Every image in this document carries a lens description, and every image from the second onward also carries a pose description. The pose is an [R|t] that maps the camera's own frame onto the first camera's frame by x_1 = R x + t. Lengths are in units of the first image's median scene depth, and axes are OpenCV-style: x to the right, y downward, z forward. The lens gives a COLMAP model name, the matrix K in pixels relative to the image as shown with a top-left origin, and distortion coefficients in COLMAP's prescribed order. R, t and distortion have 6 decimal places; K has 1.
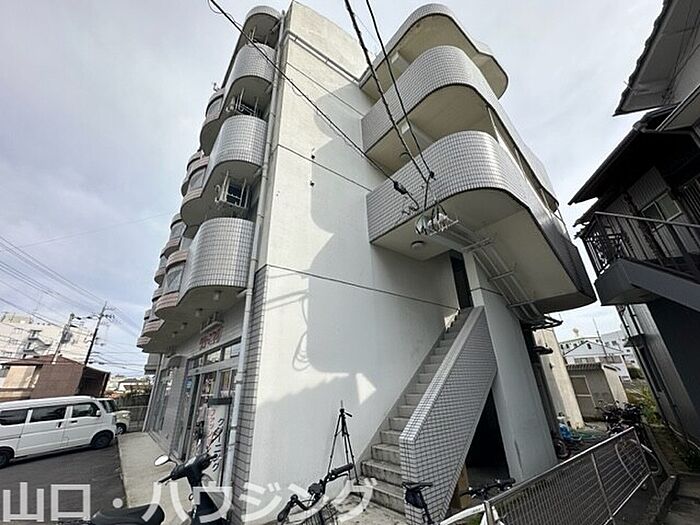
lens RADIAL K [[276.9, 0, 349.2], [0, 276.9, 260.7], [0, 0, 1]] dist [0.000245, -0.000340]
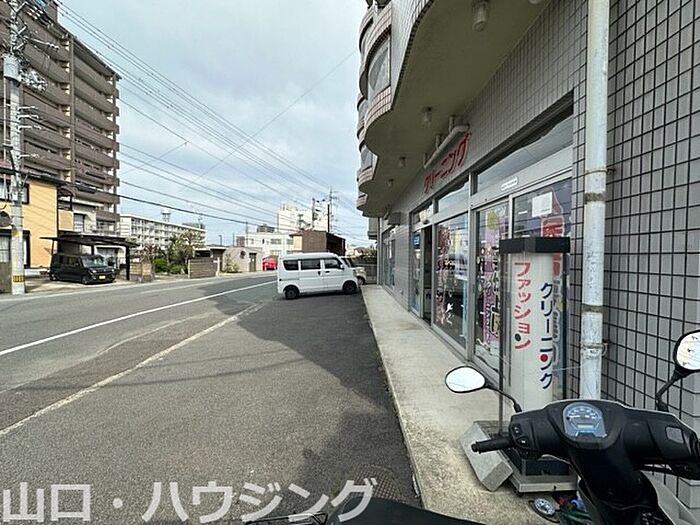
lens RADIAL K [[276.9, 0, 349.4], [0, 276.9, 261.7], [0, 0, 1]] dist [0.000245, -0.000340]
pose [[0.784157, 0.050106, -0.618536, -0.179938], [0.221176, 0.908712, 0.354011, 0.135530], [0.579809, -0.414406, 0.701491, 0.227742]]
